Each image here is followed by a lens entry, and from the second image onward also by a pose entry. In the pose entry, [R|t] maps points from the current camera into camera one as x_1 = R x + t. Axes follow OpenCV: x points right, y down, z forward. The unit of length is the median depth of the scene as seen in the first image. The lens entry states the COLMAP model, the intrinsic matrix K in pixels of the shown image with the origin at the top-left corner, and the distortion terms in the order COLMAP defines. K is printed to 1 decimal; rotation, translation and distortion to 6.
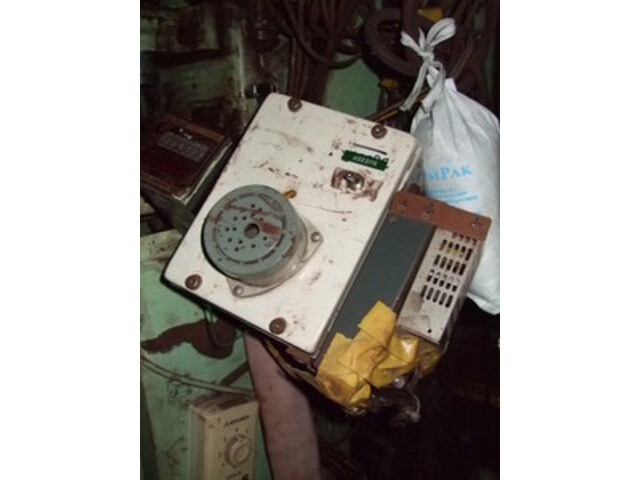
lens RADIAL K [[521.4, 0, 320.0], [0, 521.4, 240.0], [0, 0, 1]] dist [-0.072384, 0.001837]
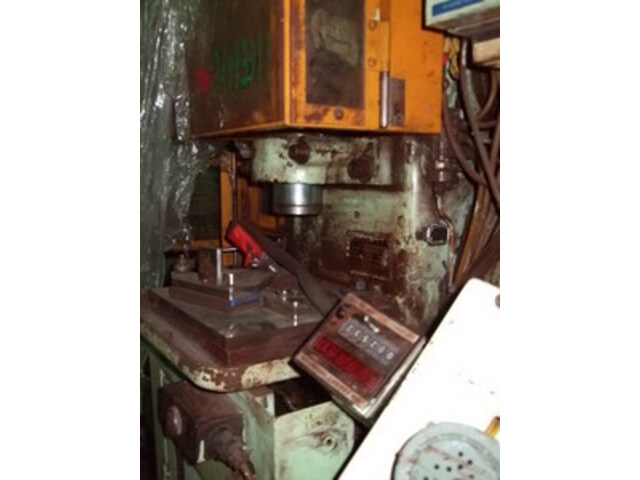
lens RADIAL K [[521.4, 0, 320.0], [0, 521.4, 240.0], [0, 0, 1]] dist [-0.072384, 0.001837]
pose [[0.972655, 0.083031, -0.216904, -0.123471], [-0.107560, 0.988762, -0.103830, -0.180863], [0.205845, 0.124321, 0.970656, 0.093593]]
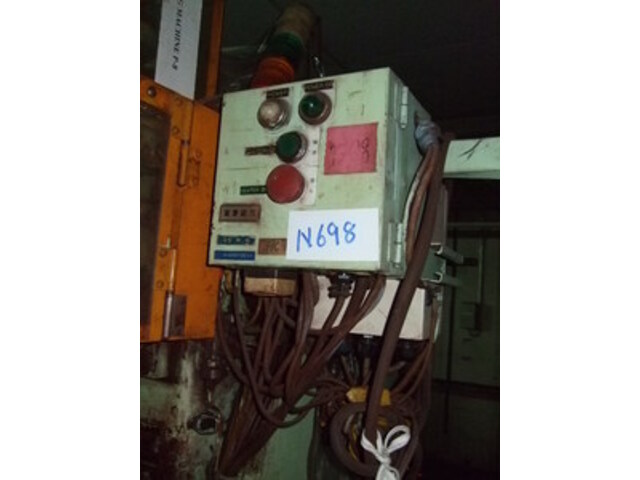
lens RADIAL K [[521.4, 0, 320.0], [0, 521.4, 240.0], [0, 0, 1]] dist [-0.072384, 0.001837]
pose [[0.971515, 0.137903, 0.192720, -0.152750], [-0.058941, 0.928301, -0.367128, -0.295781], [-0.229530, 0.345311, 0.909987, -0.094215]]
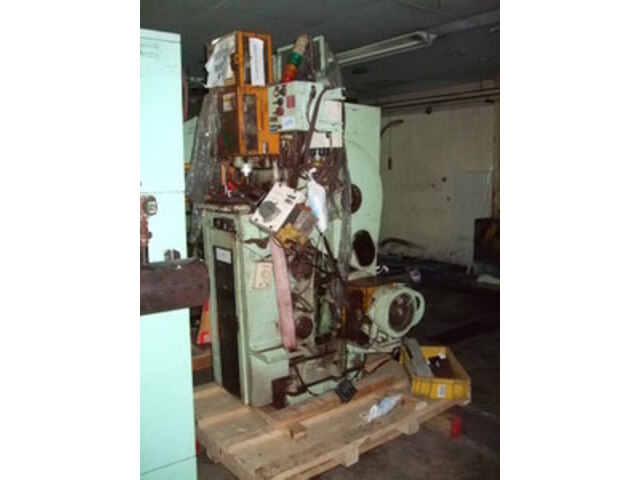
lens RADIAL K [[521.4, 0, 320.0], [0, 521.4, 240.0], [0, 0, 1]] dist [-0.072384, 0.001837]
pose [[0.985907, 0.045936, -0.160864, 0.819776], [-0.063862, 0.992086, -0.108102, 0.540250], [0.154625, 0.116852, 0.981039, -2.651931]]
